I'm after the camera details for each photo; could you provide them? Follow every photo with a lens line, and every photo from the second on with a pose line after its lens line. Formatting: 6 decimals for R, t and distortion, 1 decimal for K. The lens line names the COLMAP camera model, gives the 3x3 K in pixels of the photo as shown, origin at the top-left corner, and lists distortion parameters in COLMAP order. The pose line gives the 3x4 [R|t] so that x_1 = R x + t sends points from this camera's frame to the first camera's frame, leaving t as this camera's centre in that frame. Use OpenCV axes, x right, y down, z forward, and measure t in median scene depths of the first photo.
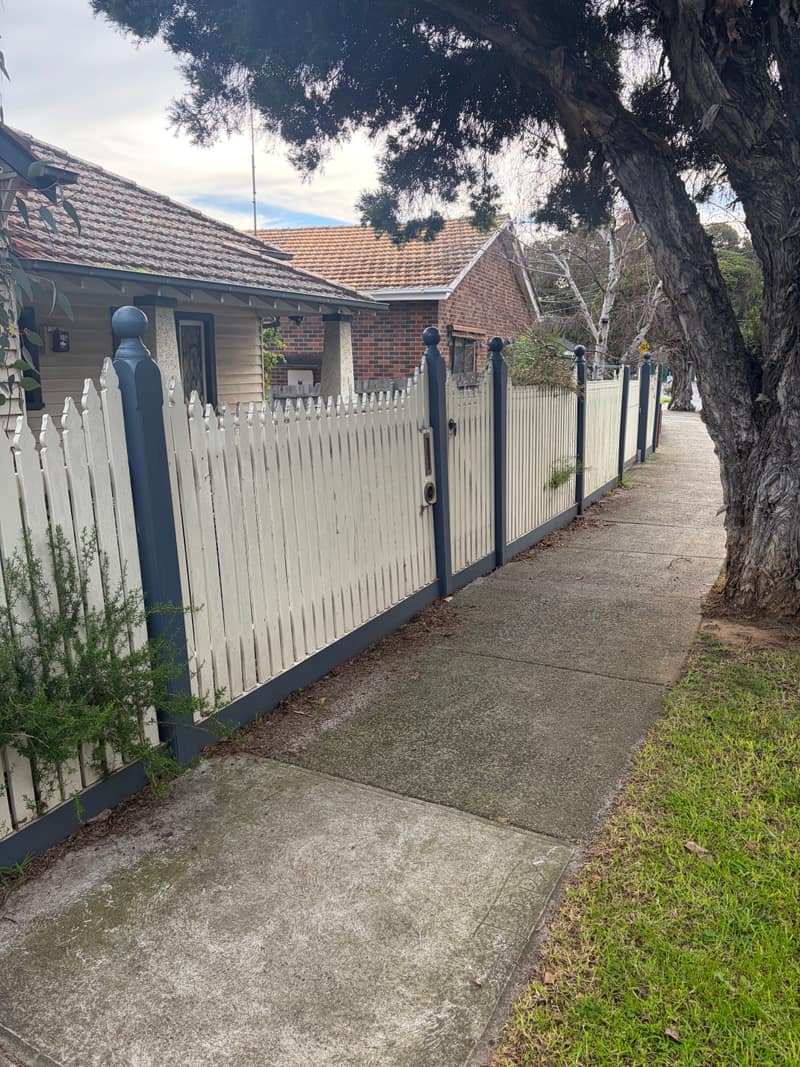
lens RADIAL K [[812.2, 0, 397.5], [0, 812.2, 557.7], [0, 0, 1]] dist [0.025411, -0.012730]
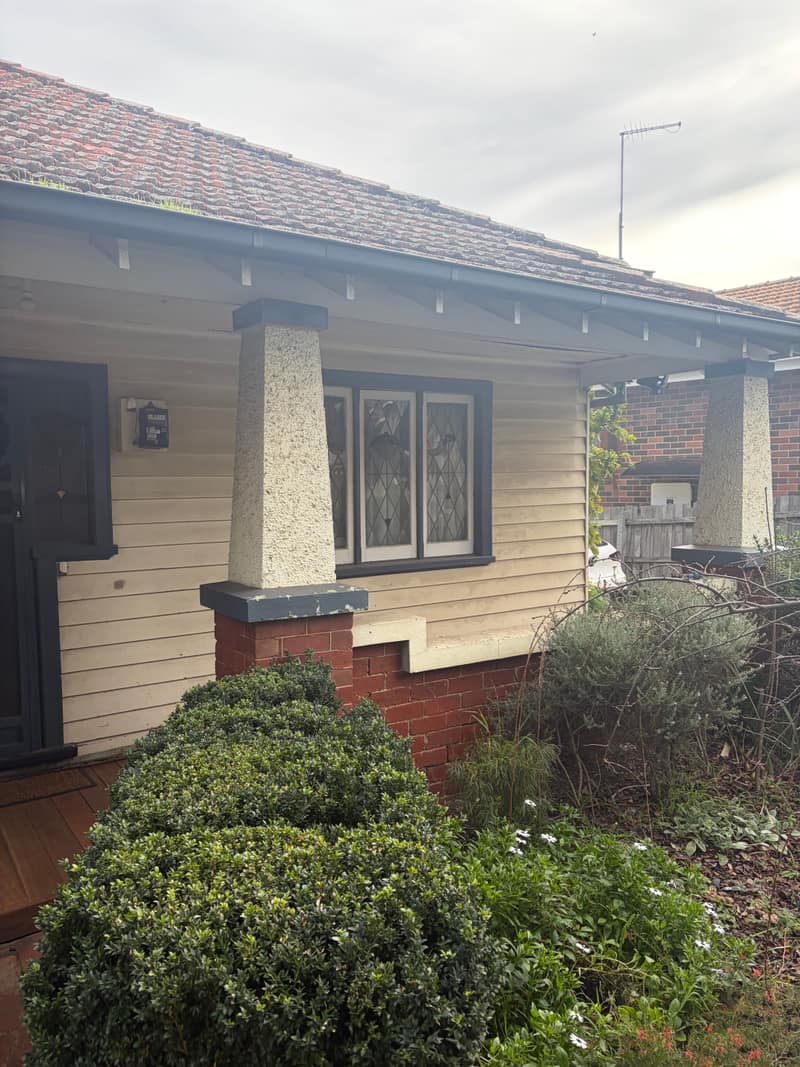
lens RADIAL K [[812.2, 0, 396.4], [0, 812.2, 533.0], [0, 0, 1]] dist [0.025411, -0.012730]
pose [[0.896656, 0.013937, -0.442508, -0.043452], [-0.089565, 0.984548, -0.150478, -0.119179], [0.433573, 0.174561, 0.884049, 0.546607]]
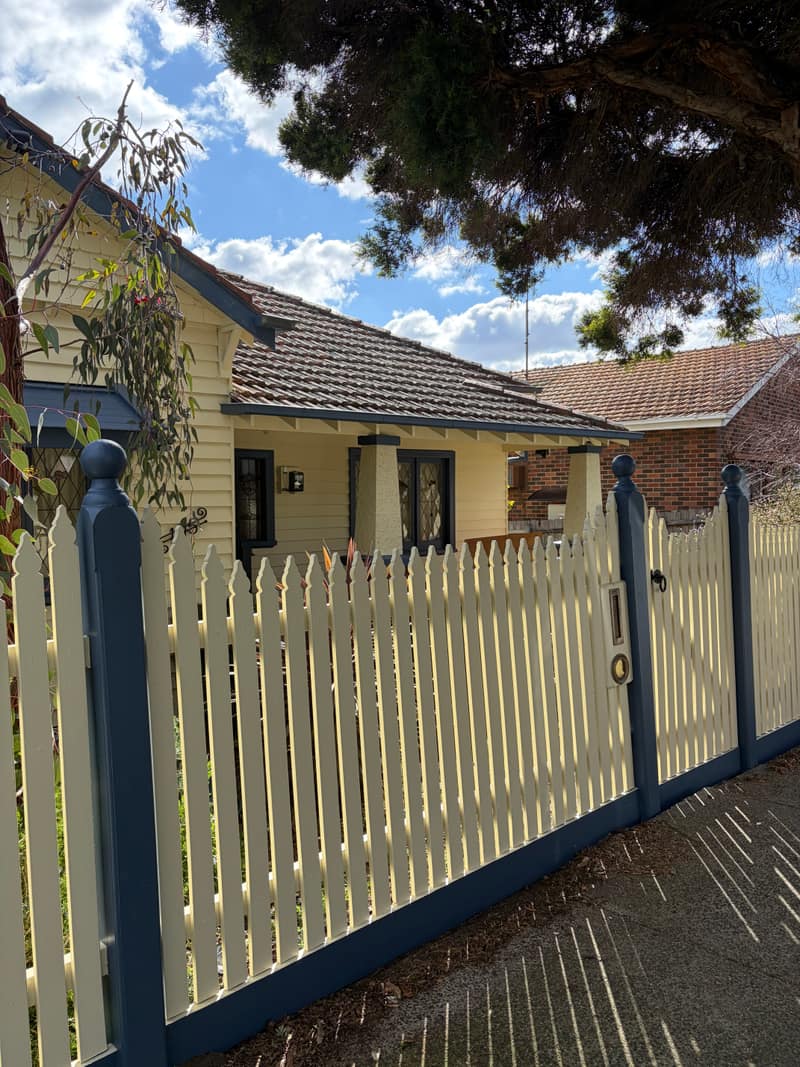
lens RADIAL K [[812.2, 0, 398.6], [0, 812.2, 530.1], [0, 0, 1]] dist [0.025411, -0.012730]
pose [[0.938896, 0.000420, -0.344200, 0.049463], [-0.066437, 0.981416, -0.180026, -0.027303], [0.337727, 0.191893, 0.921476, 0.105405]]
